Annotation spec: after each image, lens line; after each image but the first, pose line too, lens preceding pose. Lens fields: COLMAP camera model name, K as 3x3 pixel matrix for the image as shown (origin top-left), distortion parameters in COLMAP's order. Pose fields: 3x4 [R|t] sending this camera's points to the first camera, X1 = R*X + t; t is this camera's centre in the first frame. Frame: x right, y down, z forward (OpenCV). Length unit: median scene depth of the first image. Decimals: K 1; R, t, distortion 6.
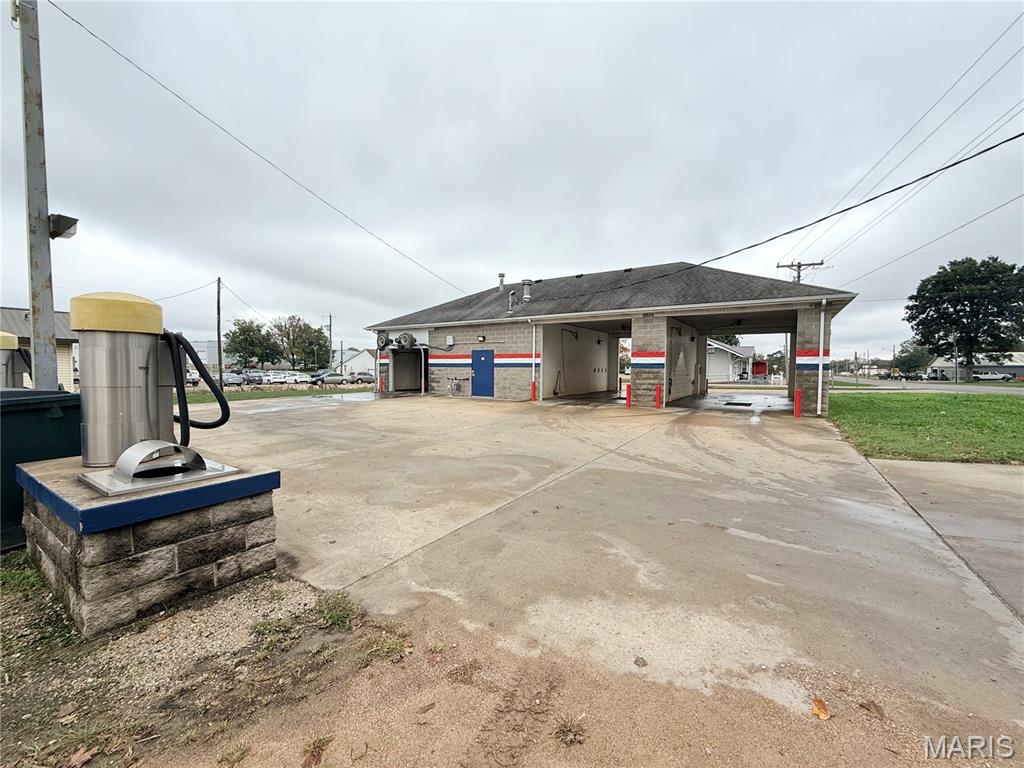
lens RADIAL K [[406.6, 0, 508.2], [0, 406.6, 388.2], [0, 0, 1]] dist [0.001825, -0.000520]
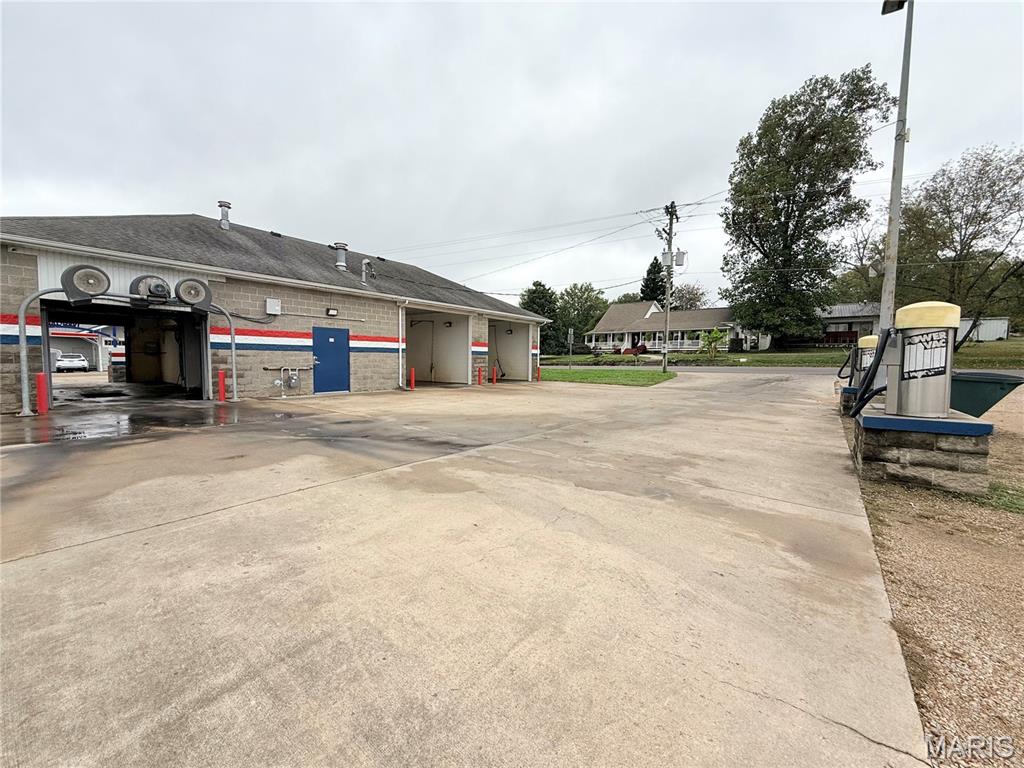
lens RADIAL K [[406.6, 0, 507.6], [0, 406.6, 385.4], [0, 0, 1]] dist [0.001825, -0.000520]
pose [[0.077028, -0.071901, 0.994433, -0.759670], [0.037459, 0.996901, 0.069178, -0.029651], [-0.996325, 0.031922, 0.079482, 0.623747]]
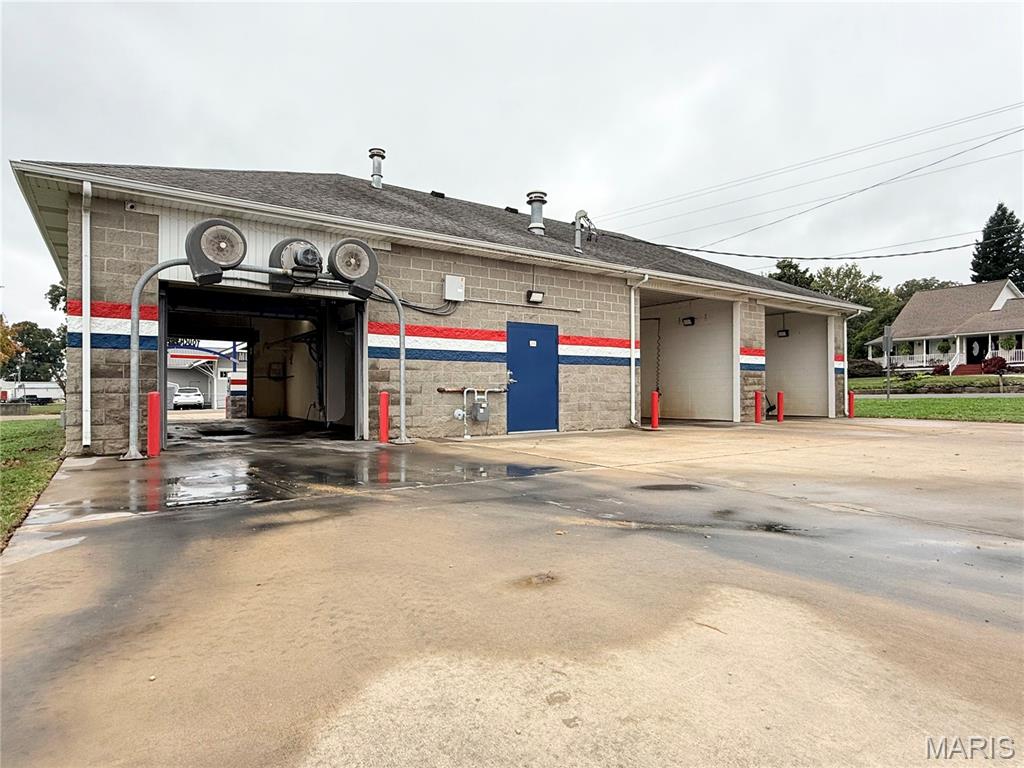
lens RADIAL K [[580.7, 0, 512.7], [0, 580.7, 389.4], [0, 0, 1]] dist [0.000772, 0.000824]
pose [[0.374751, -0.003588, 0.927118, -0.638422], [0.051245, 0.998544, -0.016850, -0.014018], [-0.925708, 0.053824, 0.374389, 0.781922]]
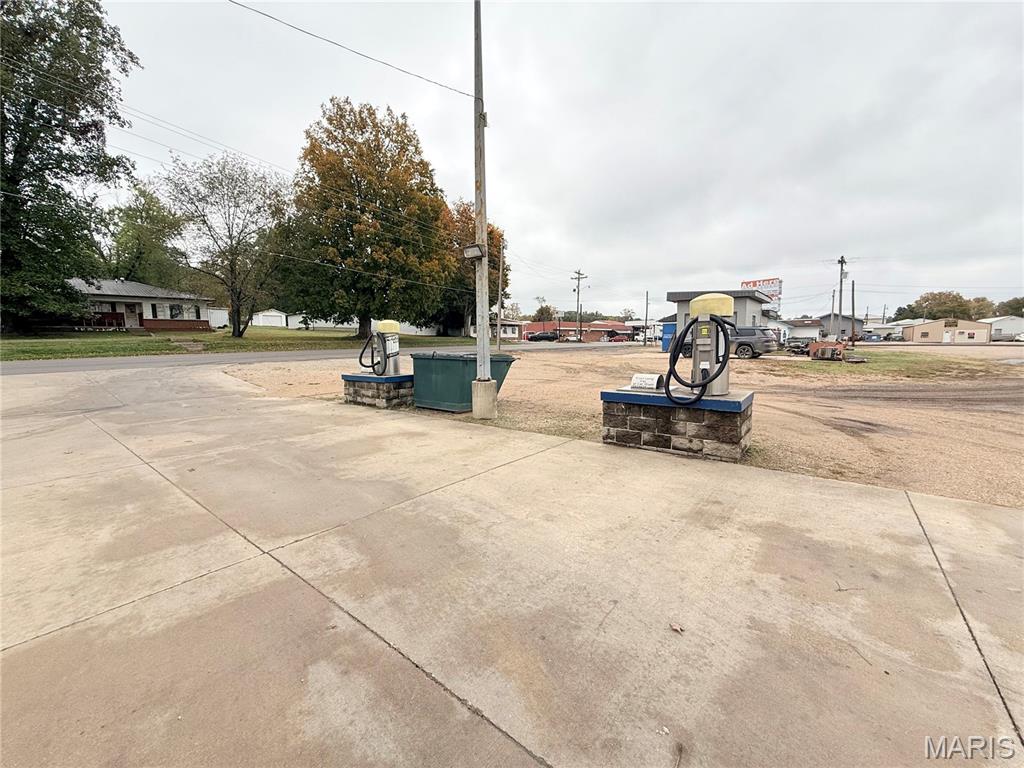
lens RADIAL K [[406.6, 0, 510.8], [0, 406.6, 384.6], [0, 0, 1]] dist [0.001825, -0.000520]
pose [[-0.996247, 0.000885, 0.086551, -0.362274], [0.014314, 0.987863, 0.154668, -0.036808], [-0.085364, 0.155326, -0.984168, 0.688403]]
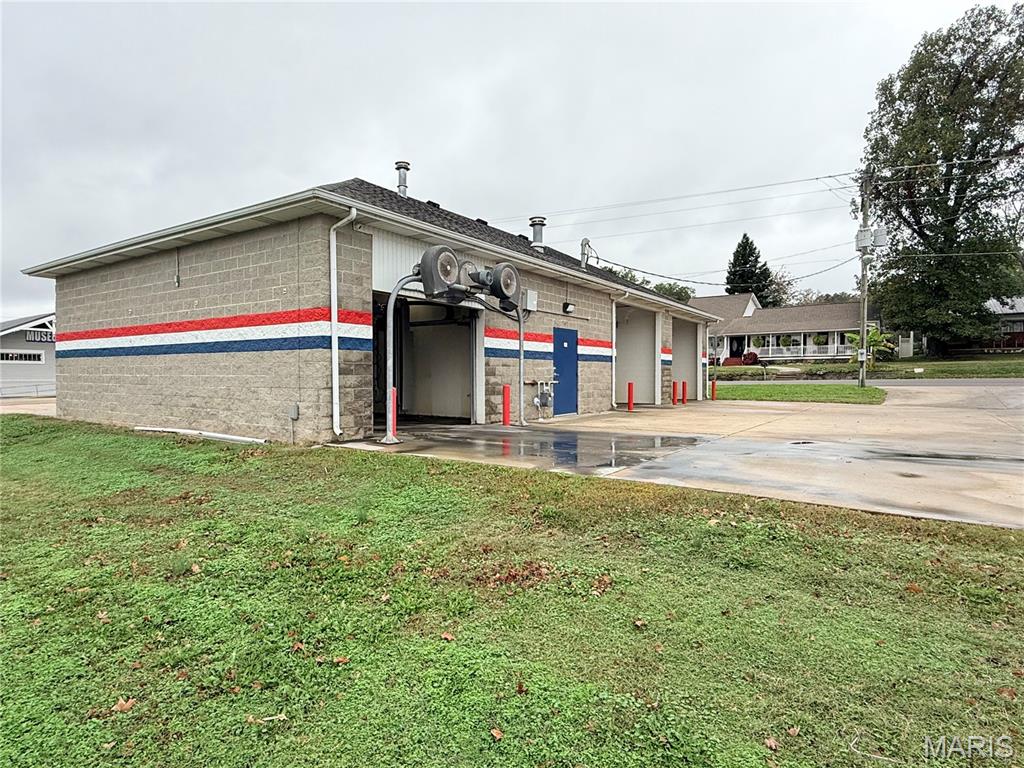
lens RADIAL K [[580.7, 0, 507.5], [0, 580.7, 385.3], [0, 0, 1]] dist [0.000772, 0.000824]
pose [[0.019305, -0.022541, 0.999560, -0.834821], [0.049939, 0.998520, 0.021553, -0.038395], [-0.998566, 0.049501, 0.020402, 1.053018]]
